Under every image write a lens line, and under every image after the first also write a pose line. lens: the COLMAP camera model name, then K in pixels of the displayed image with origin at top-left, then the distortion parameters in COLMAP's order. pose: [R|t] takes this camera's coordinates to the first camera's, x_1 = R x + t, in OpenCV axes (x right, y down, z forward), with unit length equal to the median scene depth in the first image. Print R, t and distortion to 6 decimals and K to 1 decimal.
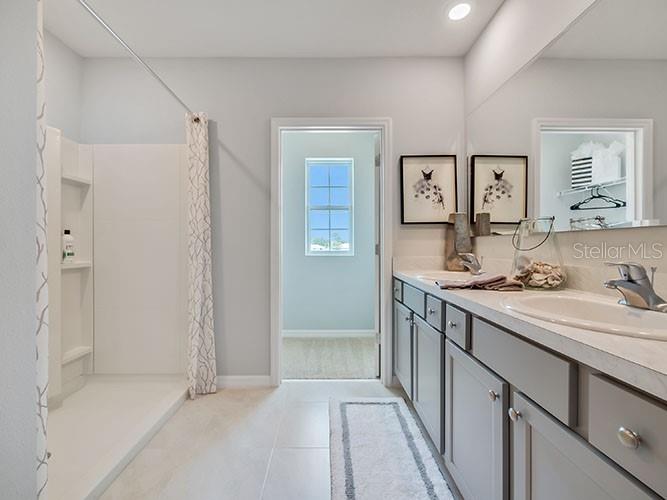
lens RADIAL K [[281.9, 0, 328.9], [0, 281.9, 244.8], [0, 0, 1]] dist [-0.003480, -0.000182]
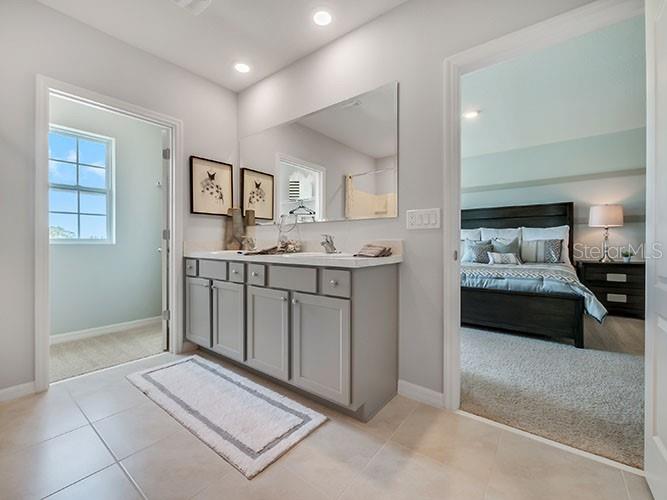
lens RADIAL K [[281.9, 0, 328.9], [0, 281.9, 244.8], [0, 0, 1]] dist [-0.003480, -0.000182]
pose [[0.627057, -0.003535, 0.778965, -0.303440], [-0.002853, 0.999973, 0.006834, 0.050284], [-0.778968, -0.006507, 0.627030, -0.200373]]
